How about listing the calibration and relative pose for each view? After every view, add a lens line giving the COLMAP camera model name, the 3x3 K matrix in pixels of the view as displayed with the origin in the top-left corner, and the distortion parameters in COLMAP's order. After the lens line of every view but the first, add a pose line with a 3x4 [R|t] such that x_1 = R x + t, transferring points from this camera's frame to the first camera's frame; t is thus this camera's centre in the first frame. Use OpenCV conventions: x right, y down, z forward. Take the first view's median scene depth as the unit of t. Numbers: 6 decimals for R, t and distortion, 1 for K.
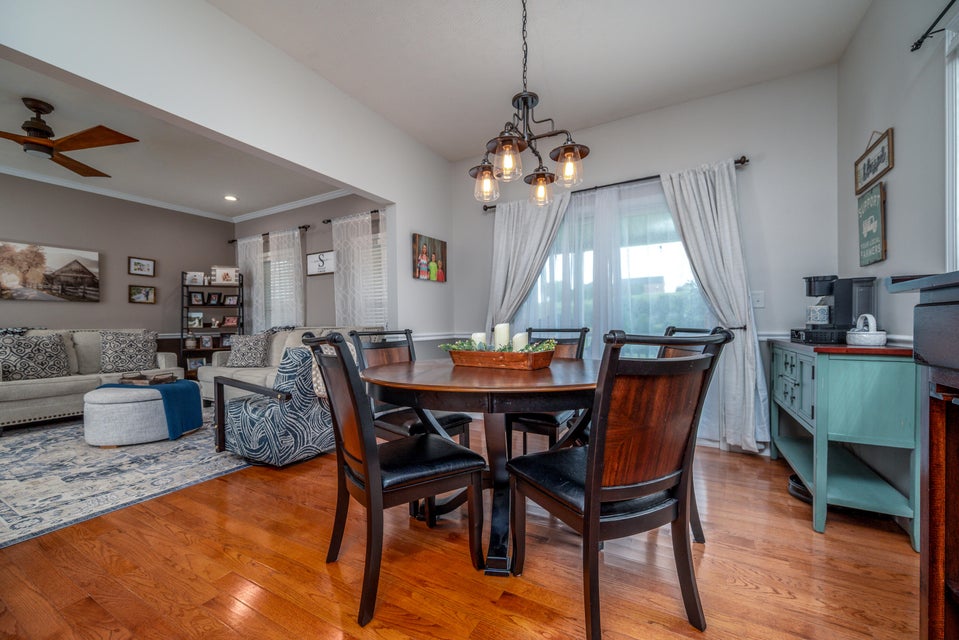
lens RADIAL K [[378.0, 0, 480.4], [0, 378.0, 328.3], [0, 0, 1]] dist [-0.002552, -0.000648]
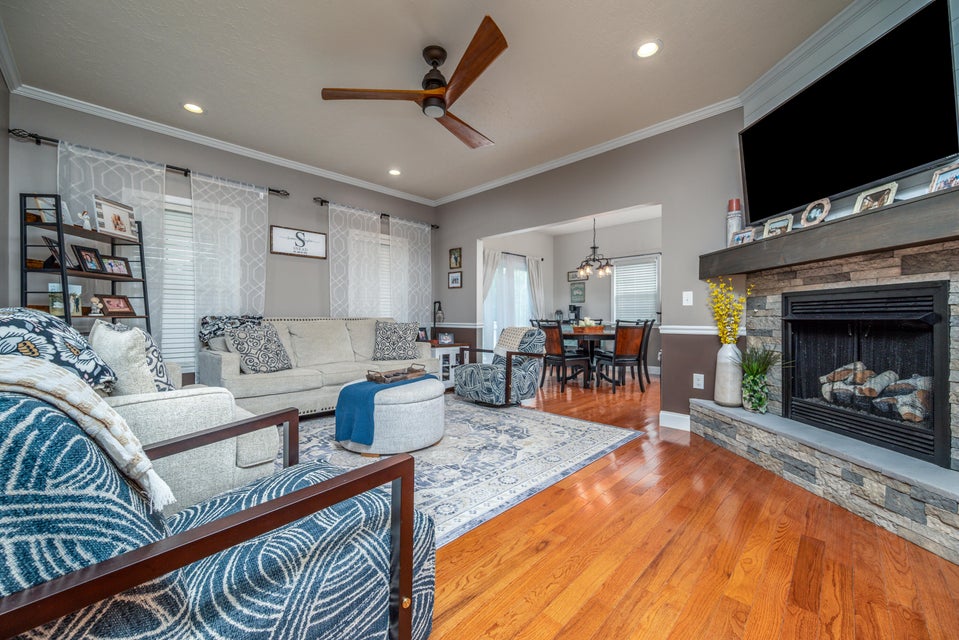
lens RADIAL K [[378.0, 0, 476.9], [0, 378.0, 316.7], [0, 0, 1]] dist [-0.002552, -0.000648]
pose [[0.265727, 0.014923, 0.963933, -1.155230], [0.002889, 0.999863, -0.016276, 0.009665], [-0.964044, 0.007110, 0.265648, 0.398598]]
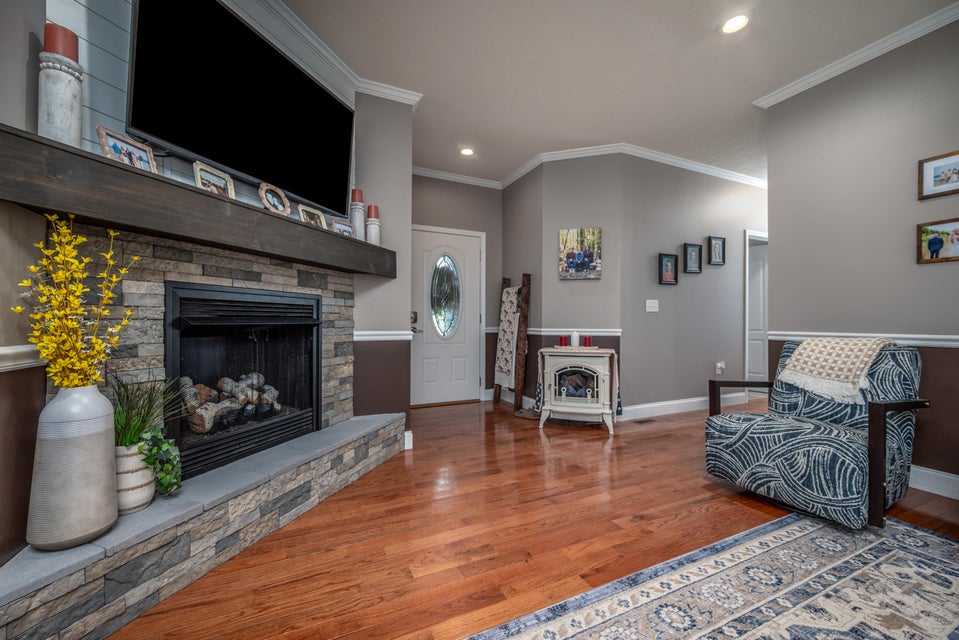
lens RADIAL K [[378.0, 0, 480.0], [0, 378.0, 321.6], [0, 0, 1]] dist [-0.002552, -0.000648]
pose [[-0.585977, 0.010386, -0.810261, -0.427028], [0.000506, 0.999922, 0.012452, -0.000457], [0.810328, 0.006886, -0.585937, 0.525399]]
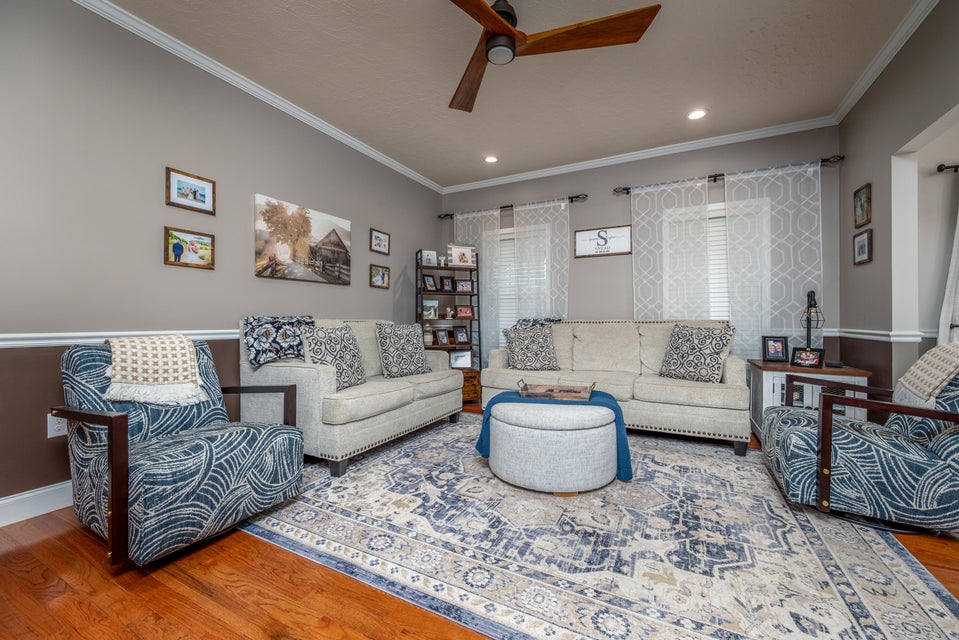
lens RADIAL K [[378.0, 0, 484.3], [0, 378.0, 321.6], [0, 0, 1]] dist [-0.002552, -0.000648]
pose [[0.999526, 0.012536, 0.028105, -0.709899], [-0.012451, 0.999917, -0.003208, 0.005739], [-0.028143, 0.002856, 0.999600, 0.197928]]
